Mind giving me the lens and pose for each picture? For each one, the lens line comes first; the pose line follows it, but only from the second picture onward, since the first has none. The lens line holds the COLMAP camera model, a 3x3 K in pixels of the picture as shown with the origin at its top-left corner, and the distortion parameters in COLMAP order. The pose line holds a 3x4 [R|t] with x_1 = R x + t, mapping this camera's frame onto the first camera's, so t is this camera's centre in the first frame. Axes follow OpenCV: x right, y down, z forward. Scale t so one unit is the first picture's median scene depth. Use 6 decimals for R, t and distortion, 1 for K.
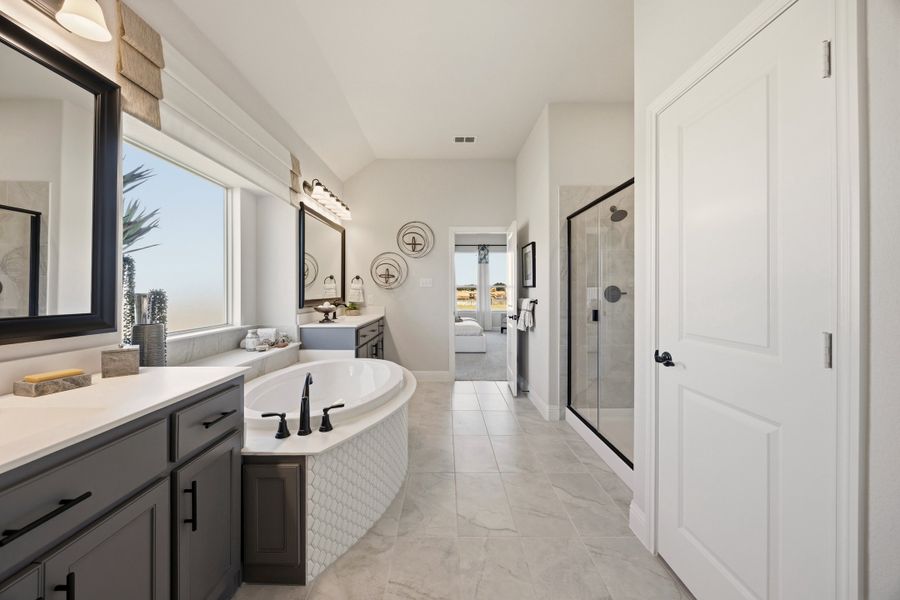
lens RADIAL K [[344.9, 0, 451.2], [0, 344.9, 291.8], [0, 0, 1]] dist [-0.000145, -0.000465]
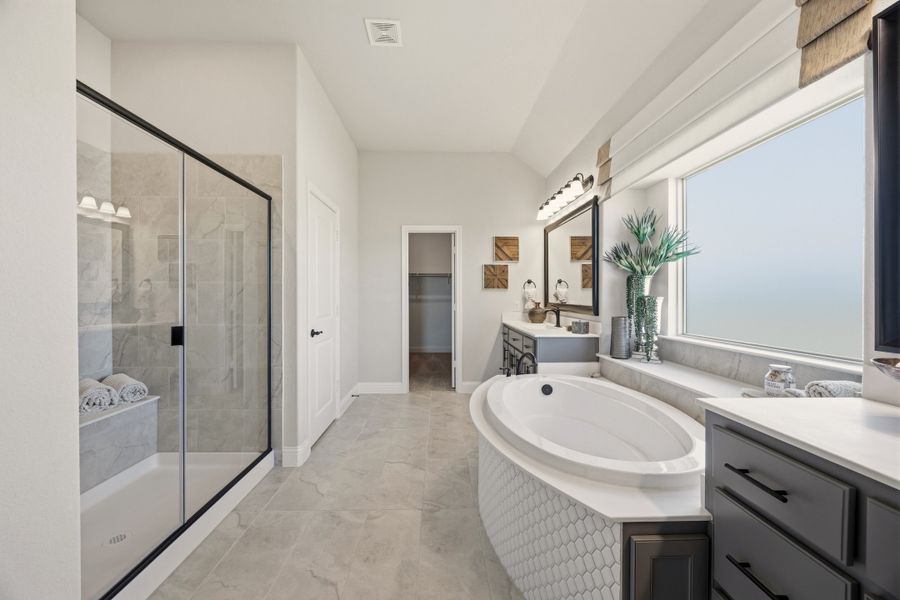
lens RADIAL K [[344.9, 0, 449.3], [0, 344.9, 297.6], [0, 0, 1]] dist [-0.000145, -0.000465]
pose [[-0.999957, -0.001637, -0.009121, -0.052185], [-0.001716, 0.999961, 0.008686, -0.005740], [0.009107, 0.008702, -0.999921, 1.998359]]
